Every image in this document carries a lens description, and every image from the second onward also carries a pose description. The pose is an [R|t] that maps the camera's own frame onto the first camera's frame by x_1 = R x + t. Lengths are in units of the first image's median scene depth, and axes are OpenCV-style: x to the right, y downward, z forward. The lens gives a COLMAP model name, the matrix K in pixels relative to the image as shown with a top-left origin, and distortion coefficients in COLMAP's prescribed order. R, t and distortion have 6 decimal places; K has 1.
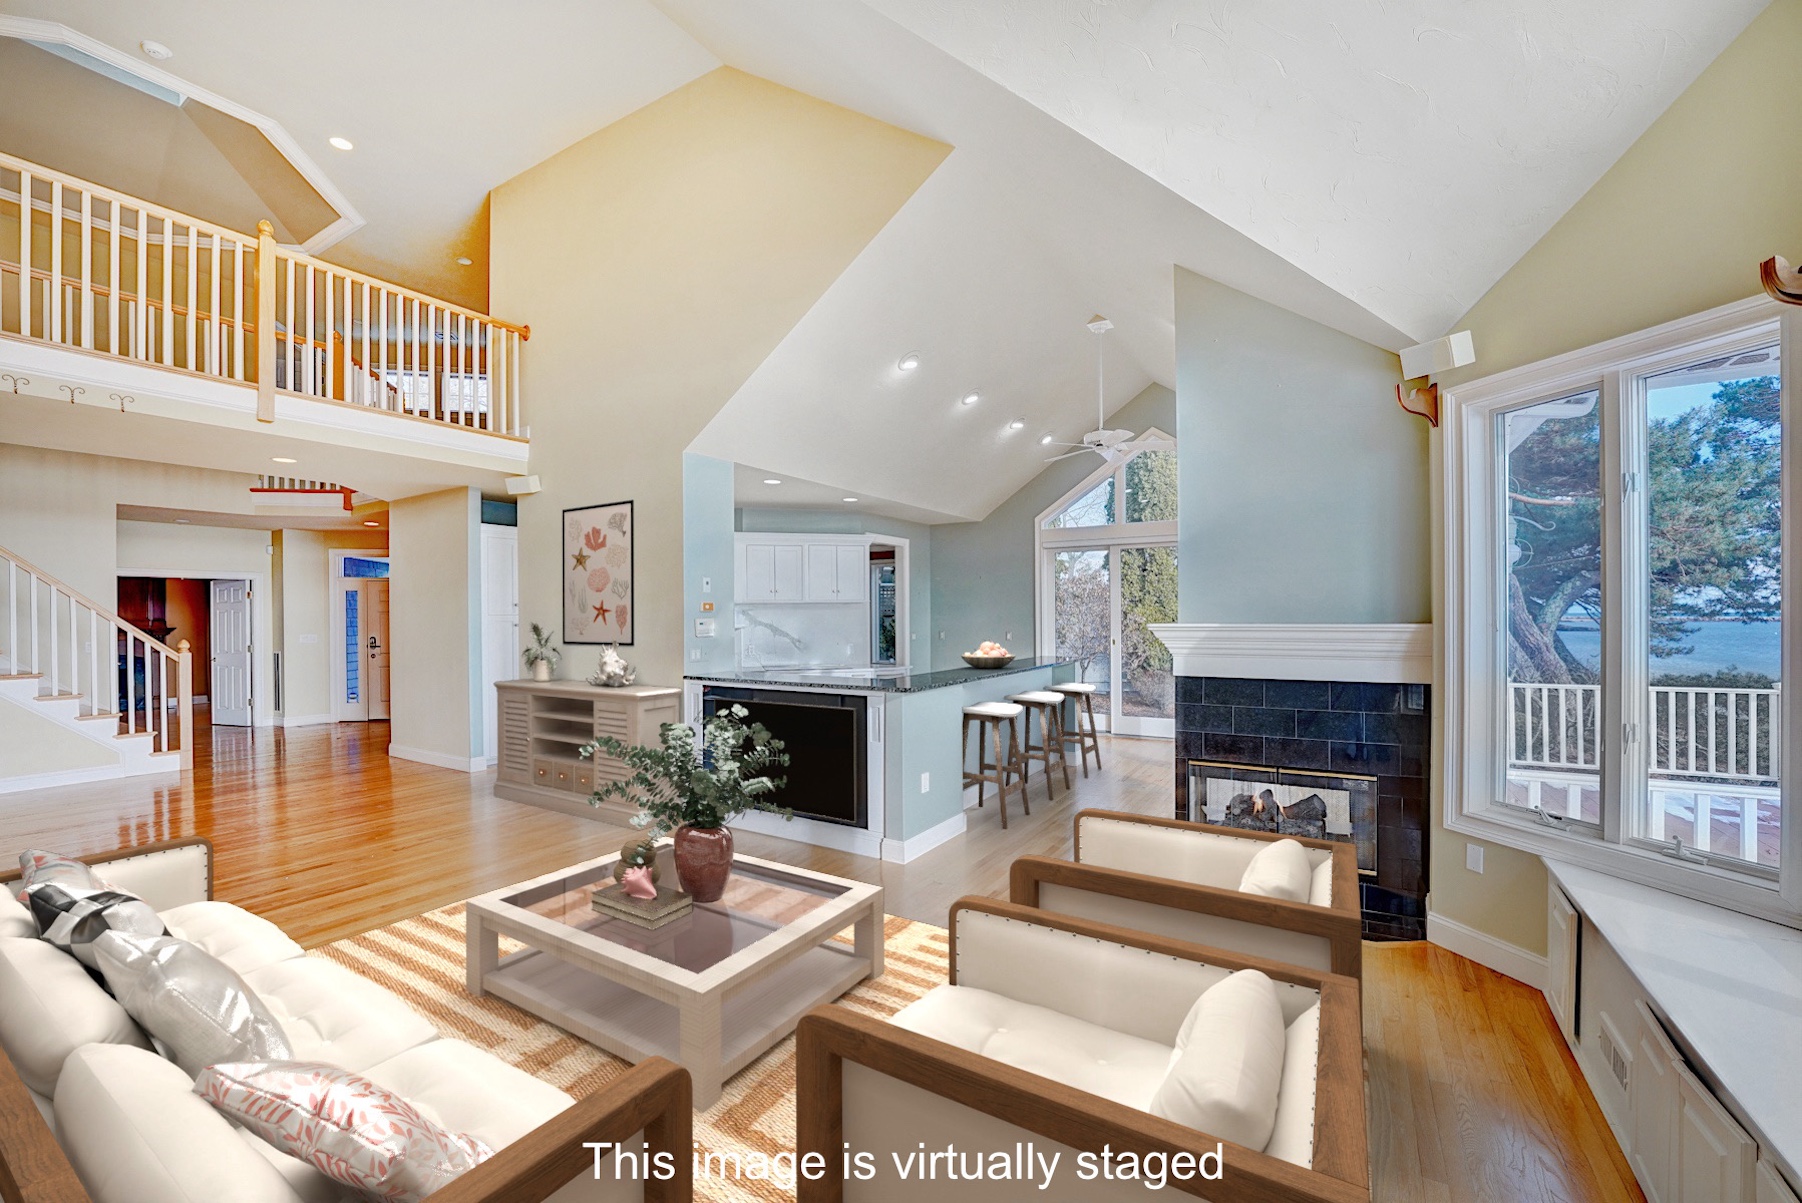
lens RADIAL K [[733.4, 0, 895.2], [0, 733.4, 623.9], [0, 0, 1]] dist [-0.026091, -0.000078]
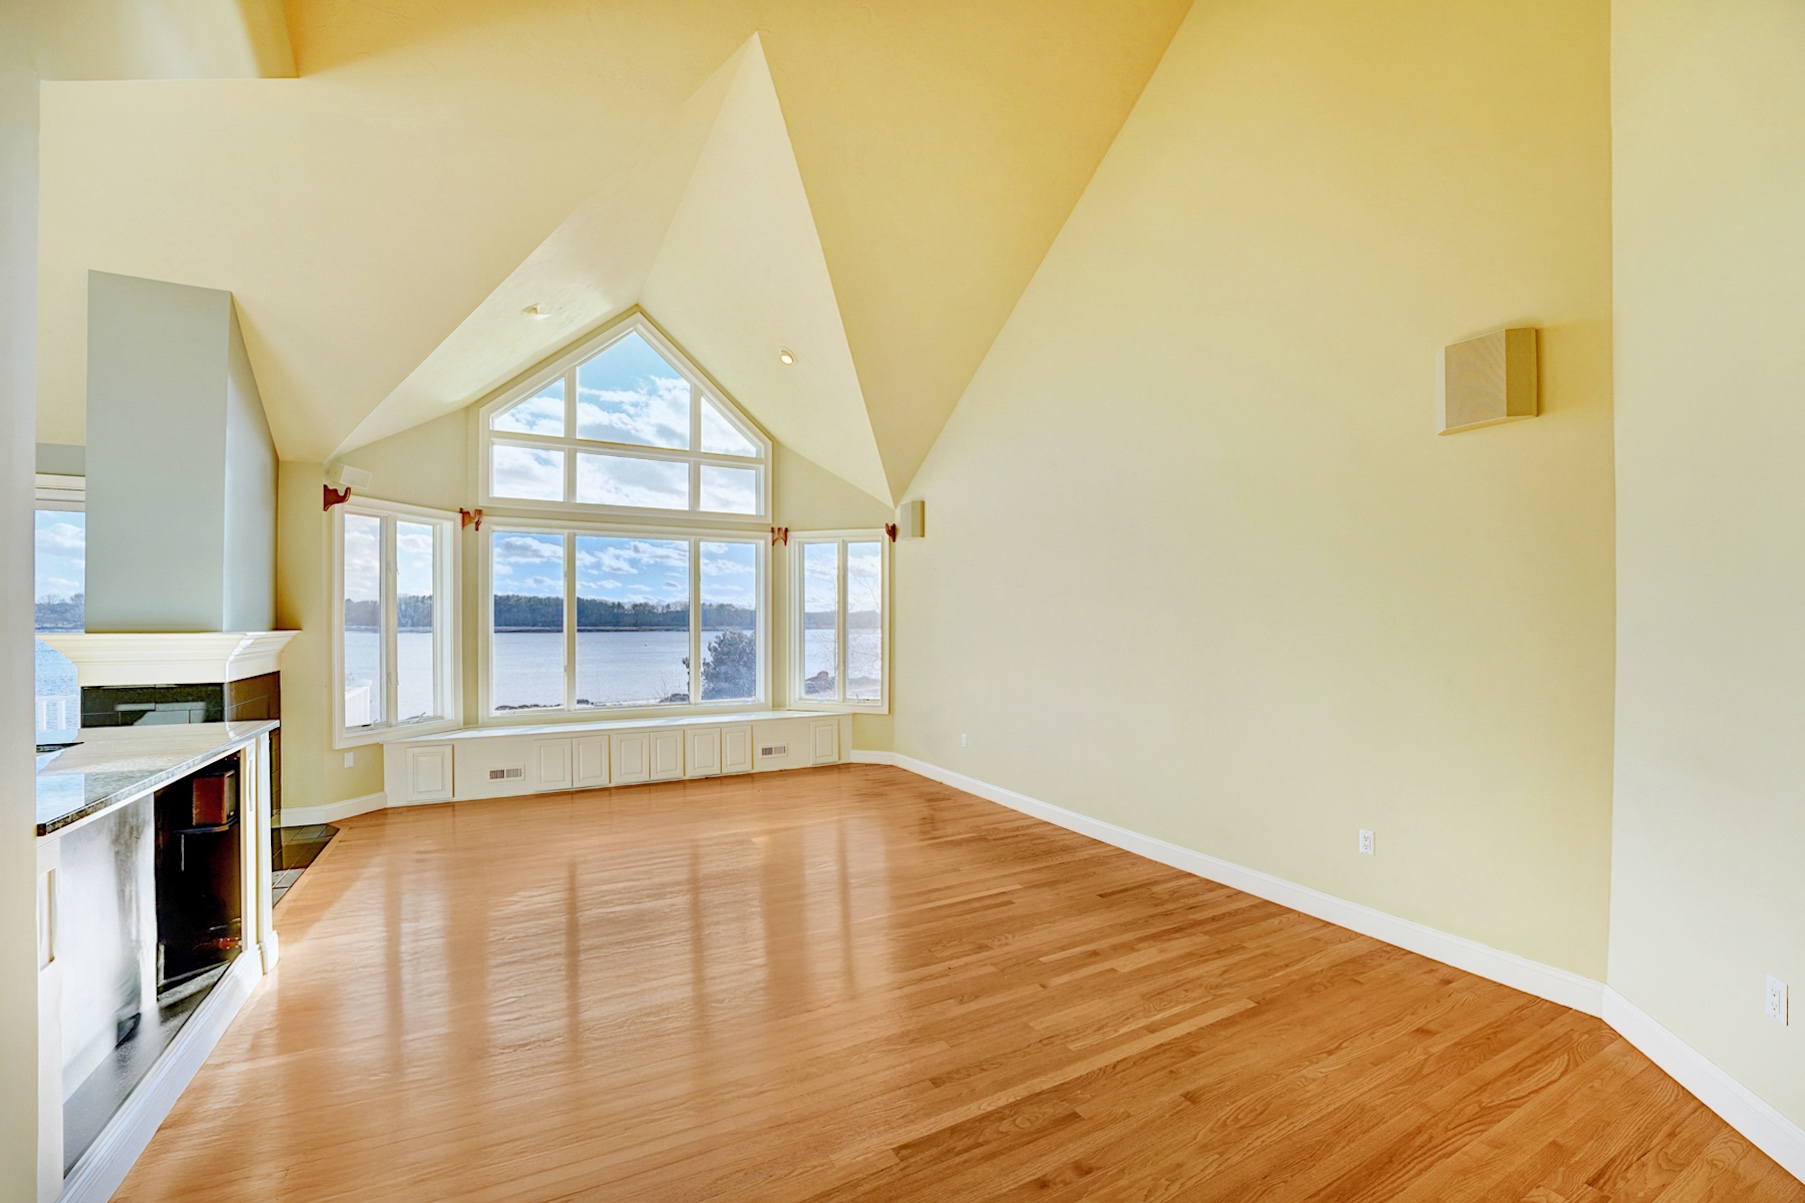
lens RADIAL K [[734.6, 0, 896.7], [0, 734.6, 624.0], [0, 0, 1]] dist [-0.026091, -0.000078]
pose [[-0.863714, 0.003147, 0.503972, -1.101238], [0.008790, 0.999922, 0.008820, -0.016408], [-0.503905, 0.012048, -0.863675, 1.581728]]
